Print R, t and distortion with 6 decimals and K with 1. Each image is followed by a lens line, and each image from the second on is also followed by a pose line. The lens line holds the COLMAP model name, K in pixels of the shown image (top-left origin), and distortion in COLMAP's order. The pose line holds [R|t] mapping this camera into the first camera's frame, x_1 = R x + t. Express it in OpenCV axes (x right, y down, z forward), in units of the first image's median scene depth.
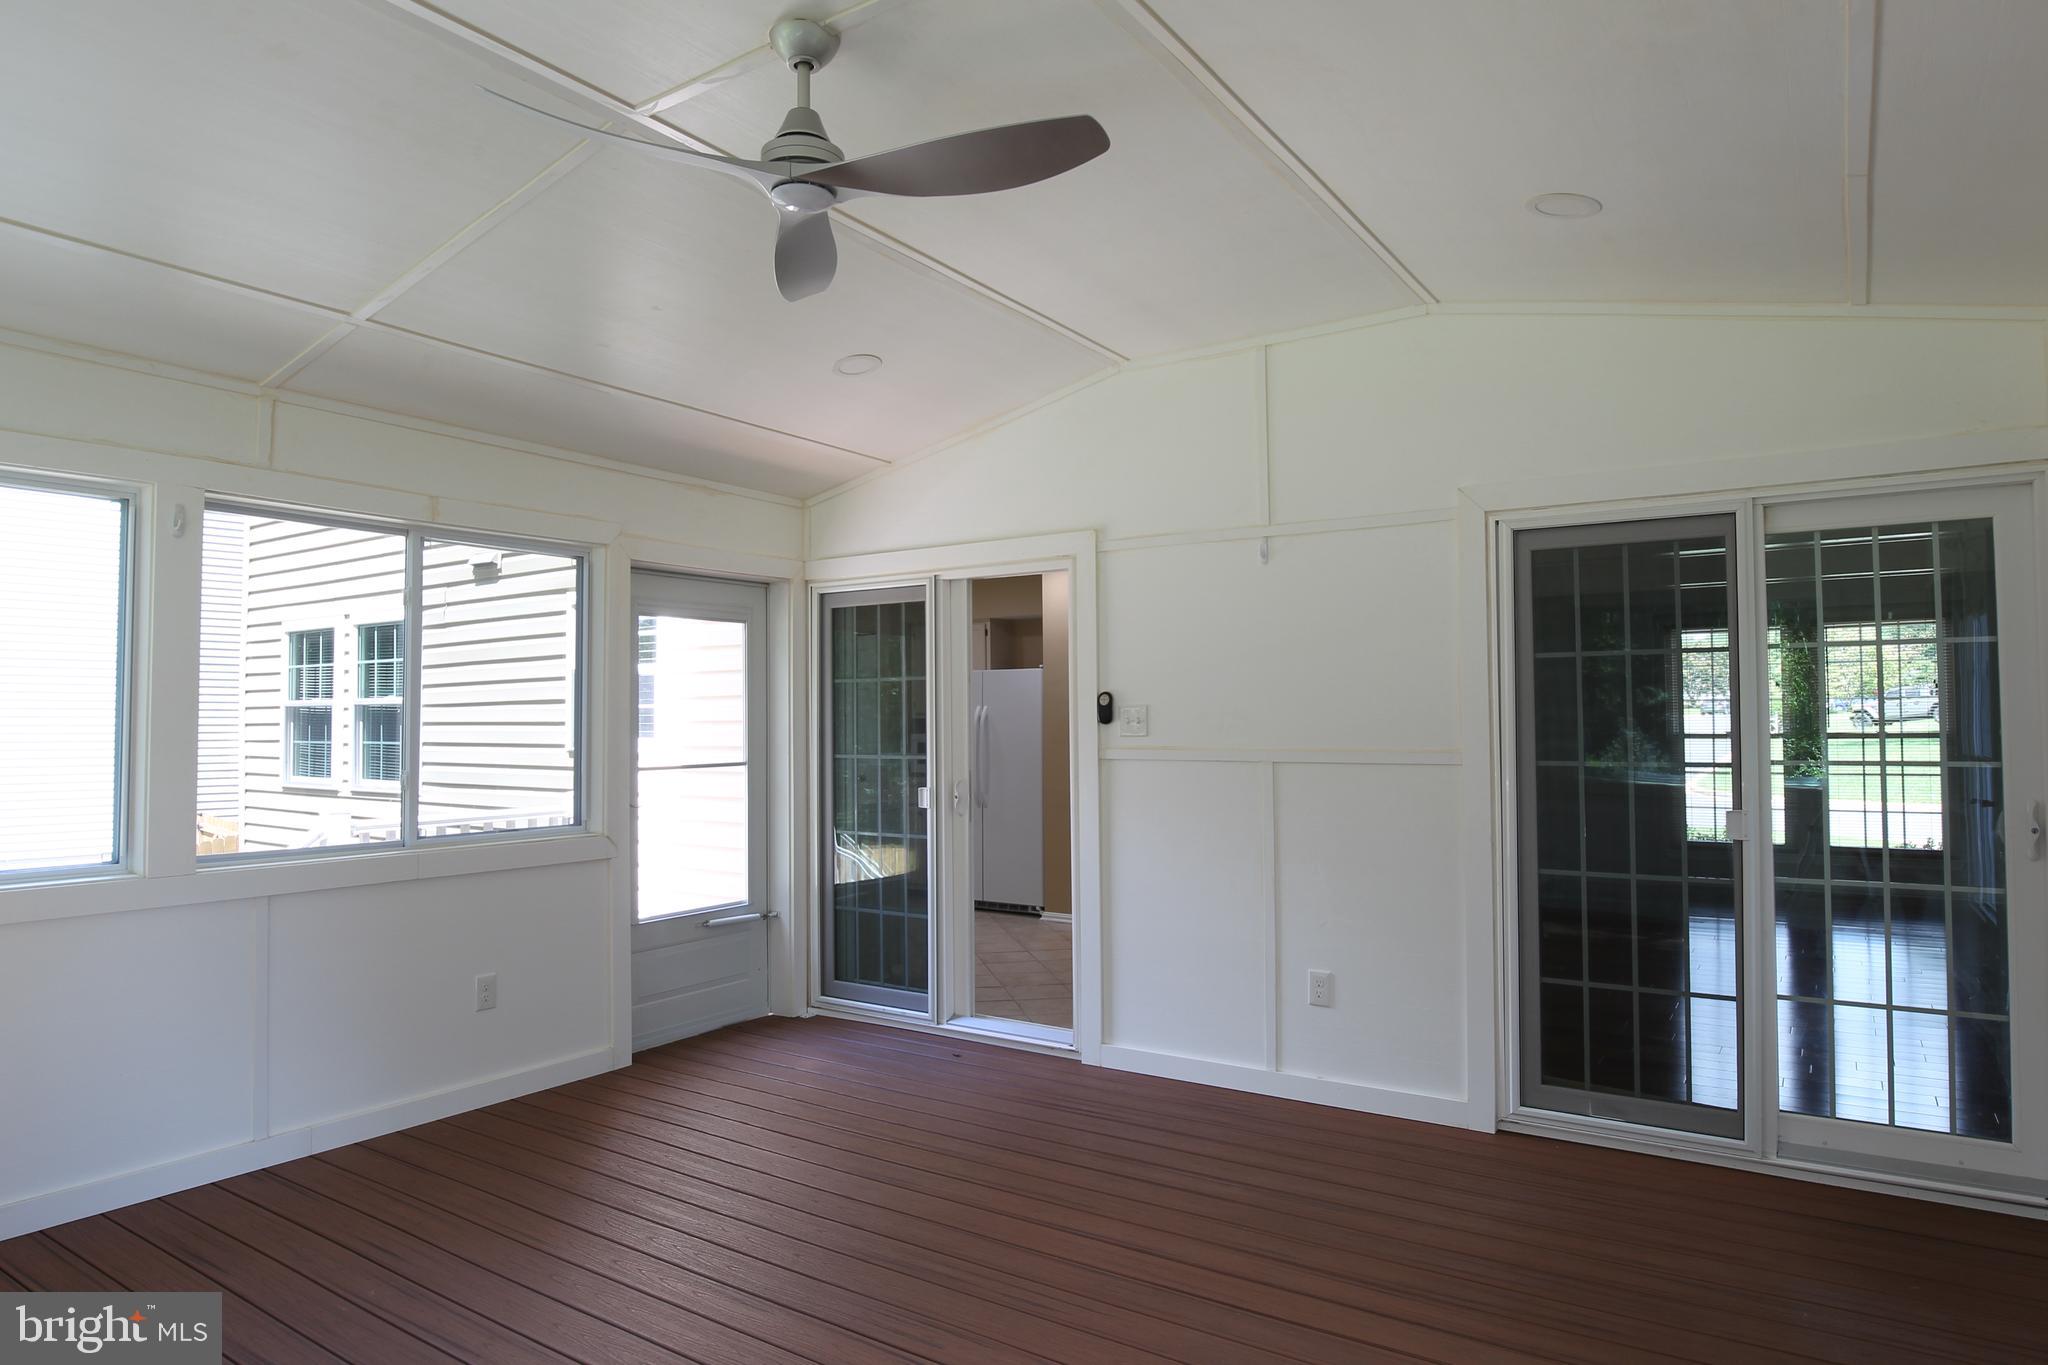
lens RADIAL K [[1213.4, 0, 1028.3], [0, 1213.4, 676.9], [0, 0, 1]] dist [-0.034536, 0.000799]
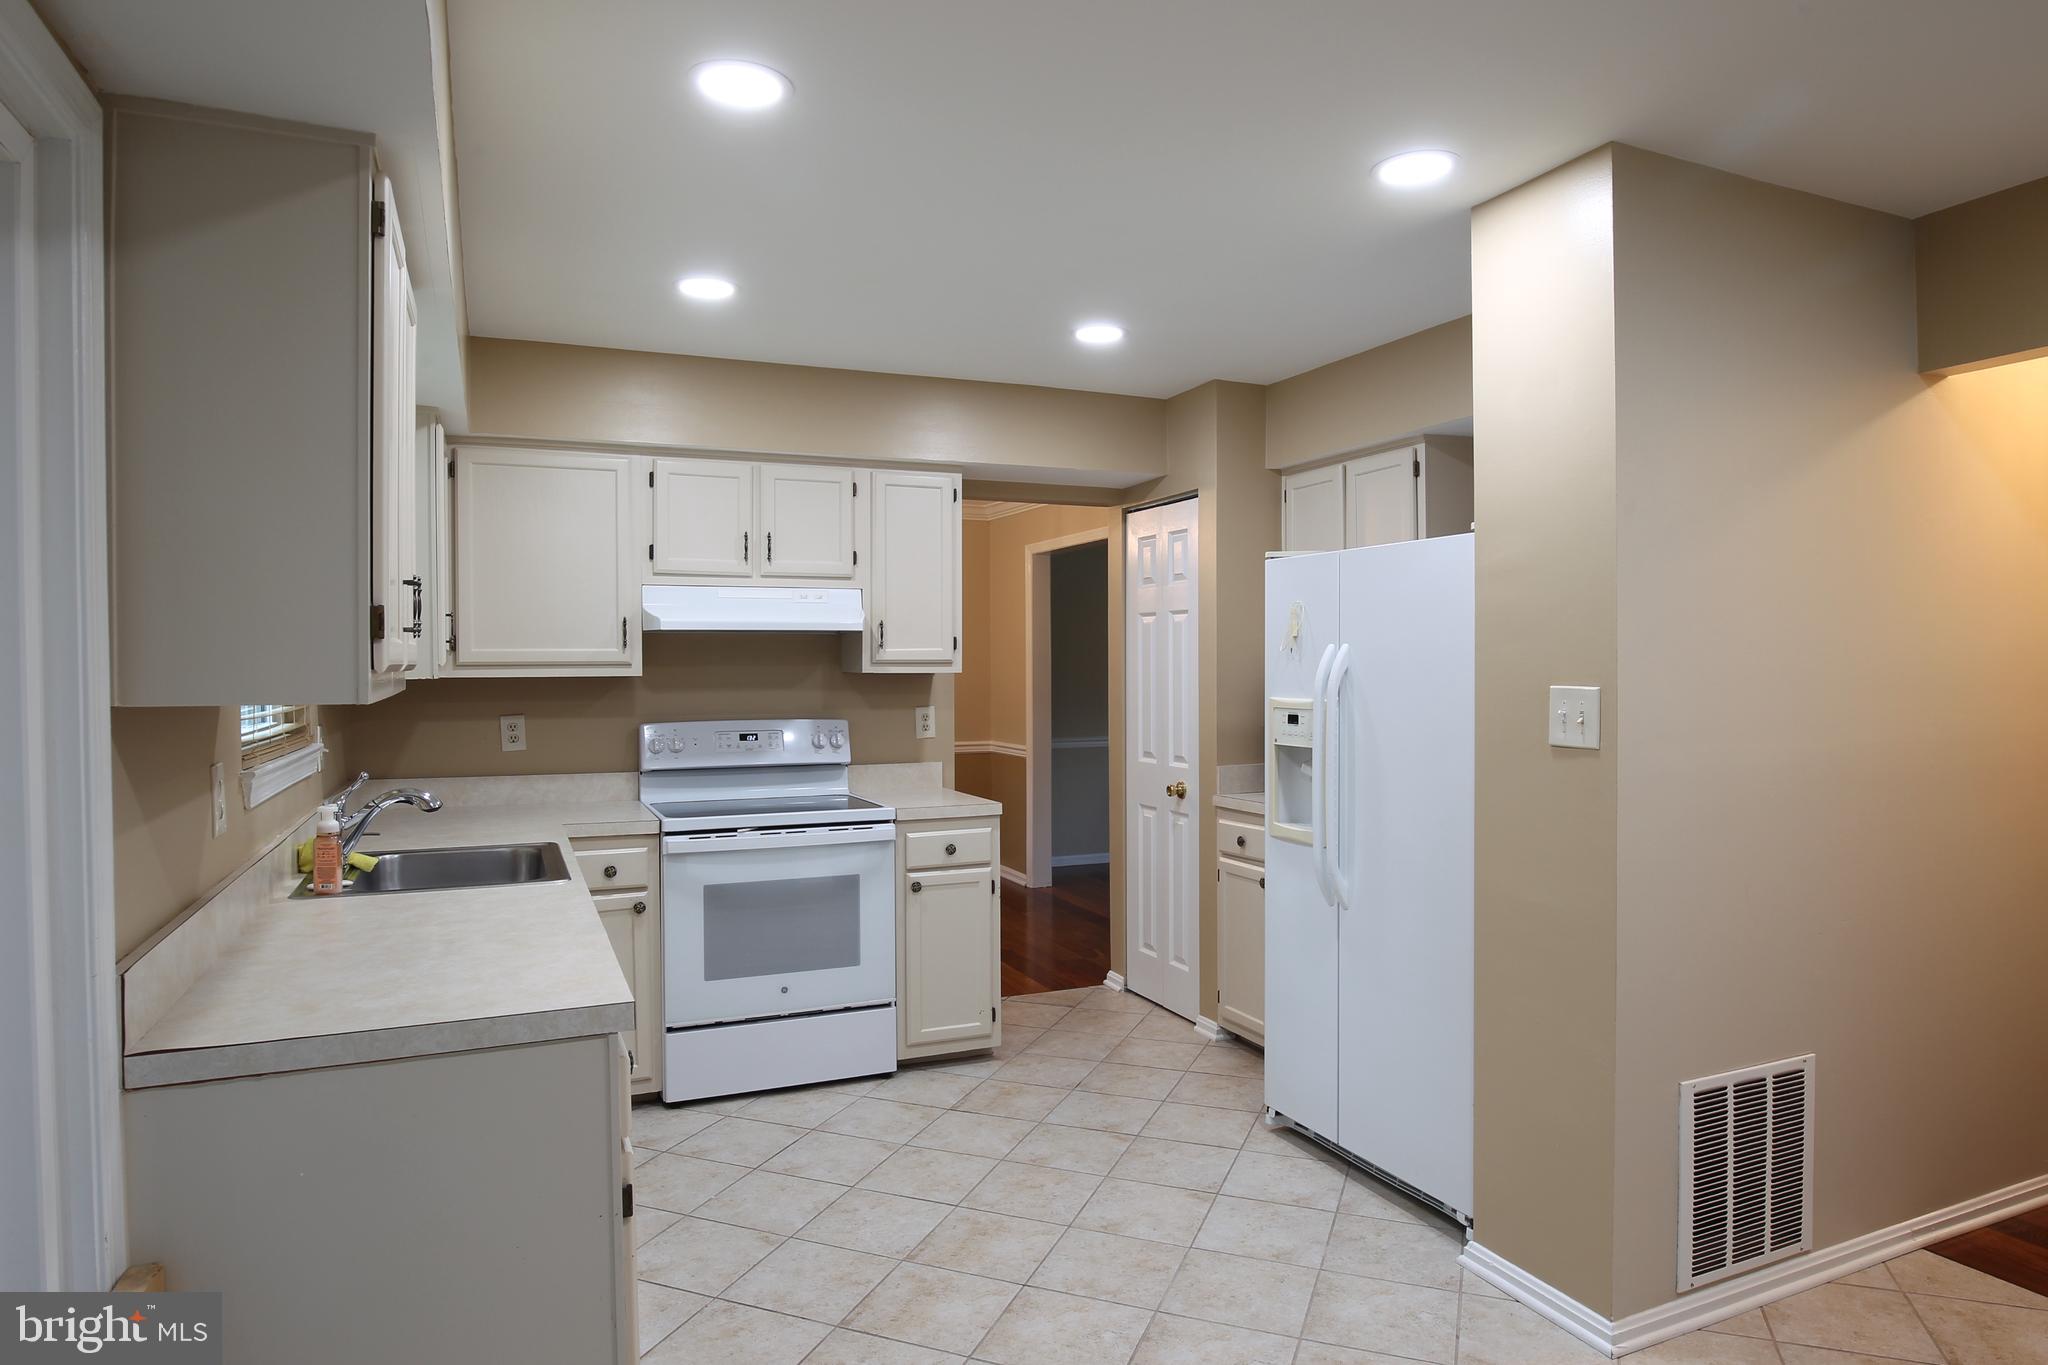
lens RADIAL K [[1213.4, 0, 1028.3], [0, 1213.4, 676.9], [0, 0, 1]] dist [-0.034536, 0.000799]
pose [[0.843770, 0.005122, -0.536680, 0.084589], [0.020340, 0.998931, 0.041512, 0.016553], [0.536319, -0.045943, 0.842764, 0.628424]]
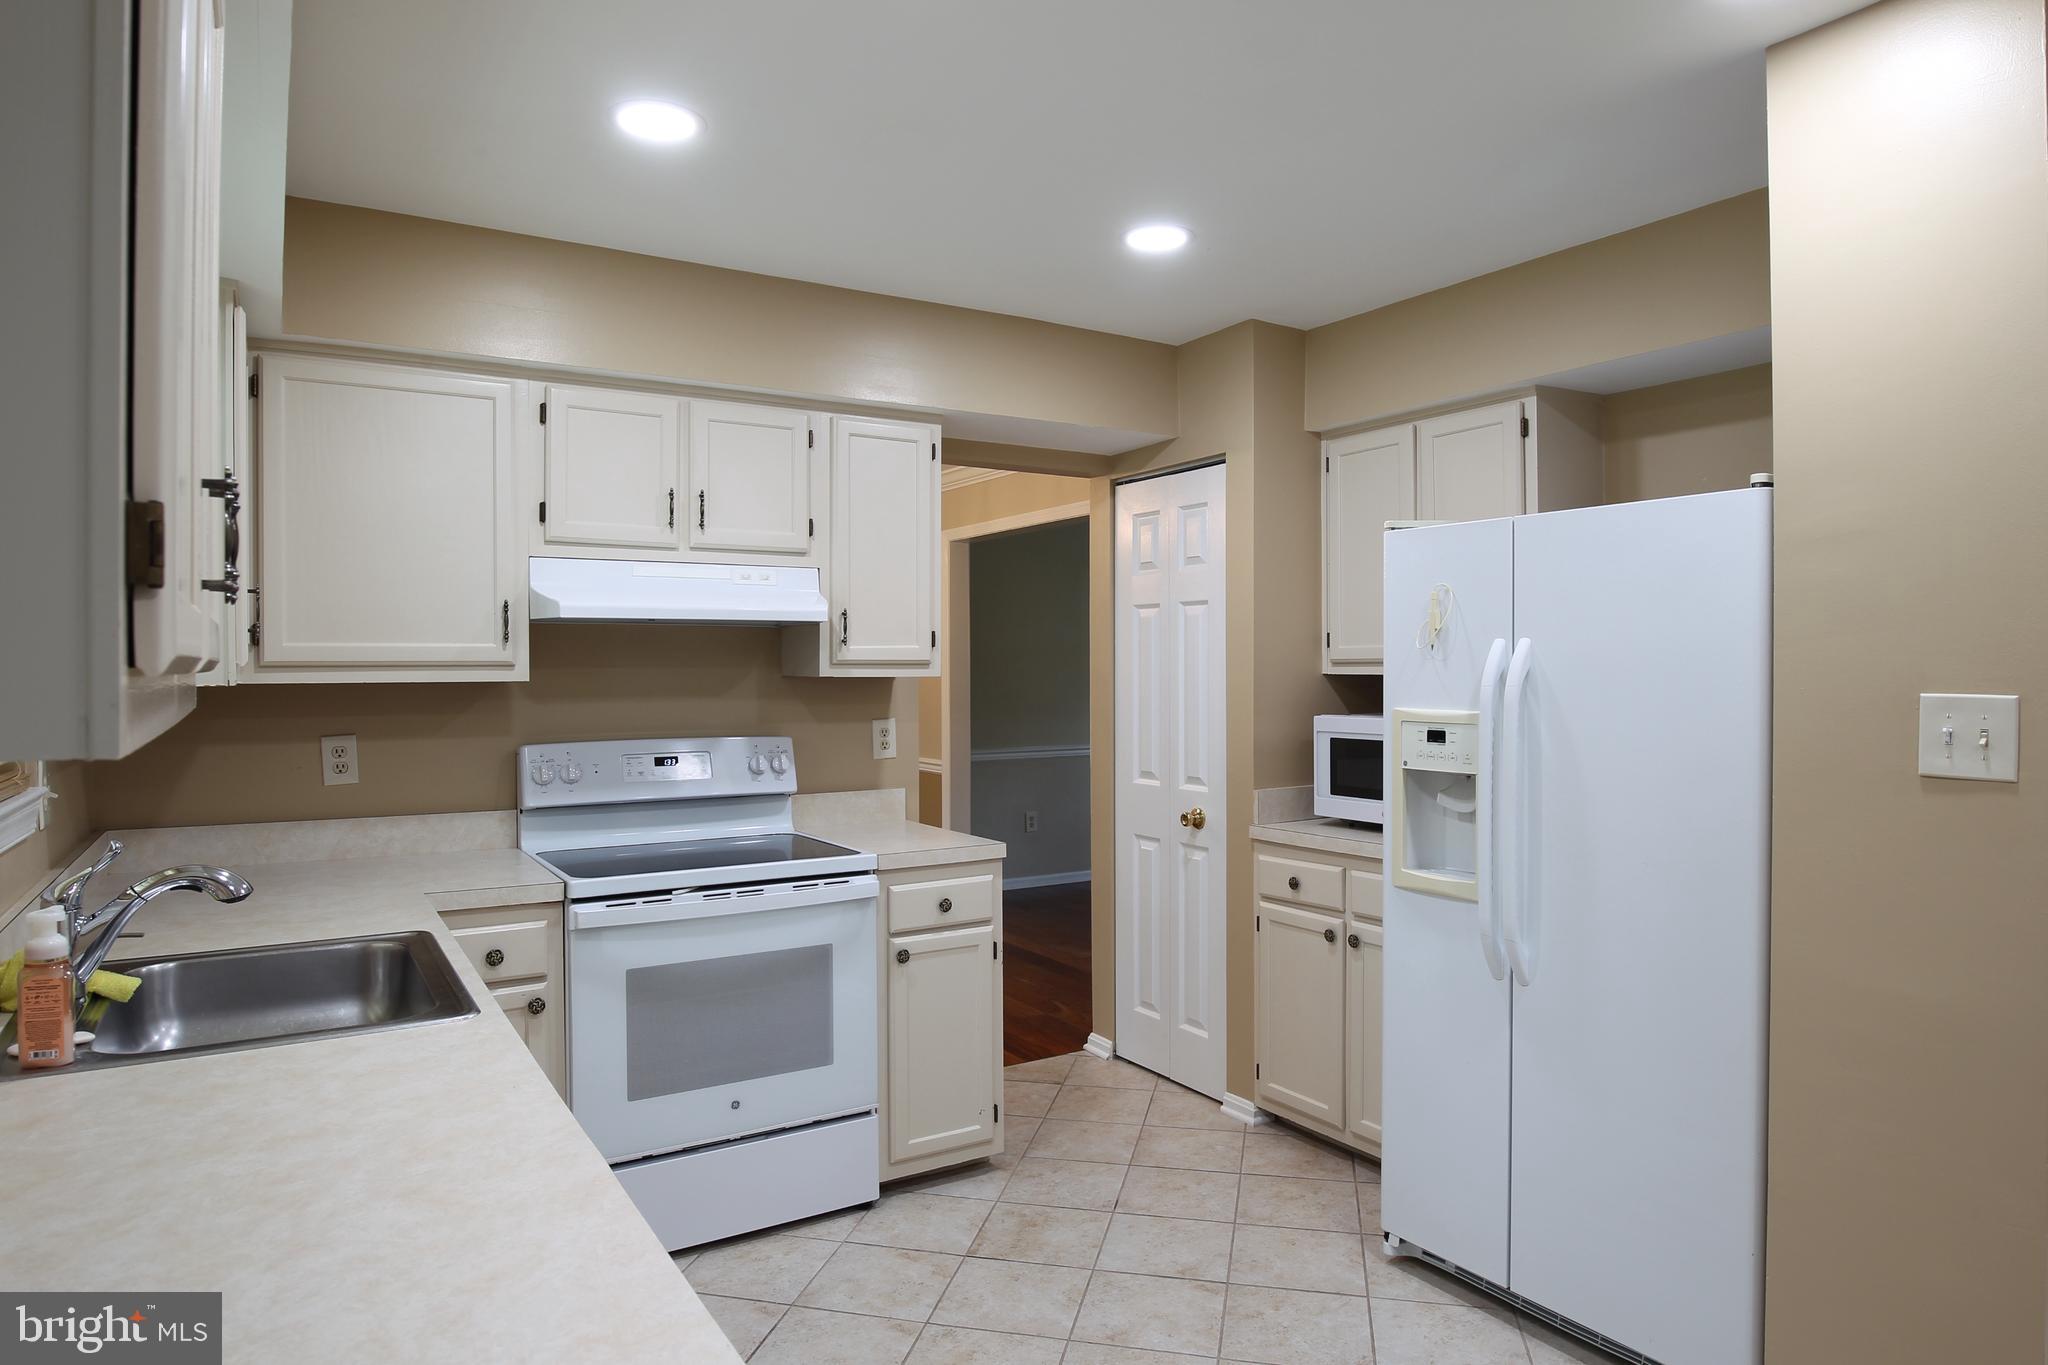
lens RADIAL K [[1213.4, 0, 1028.3], [0, 1213.4, 676.9], [0, 0, 1]] dist [-0.034536, 0.000799]
pose [[0.913352, 0.002772, -0.407160, -0.026342], [0.015092, 0.999059, 0.040657, 0.019690], [0.406890, -0.043279, 0.912451, 0.689483]]
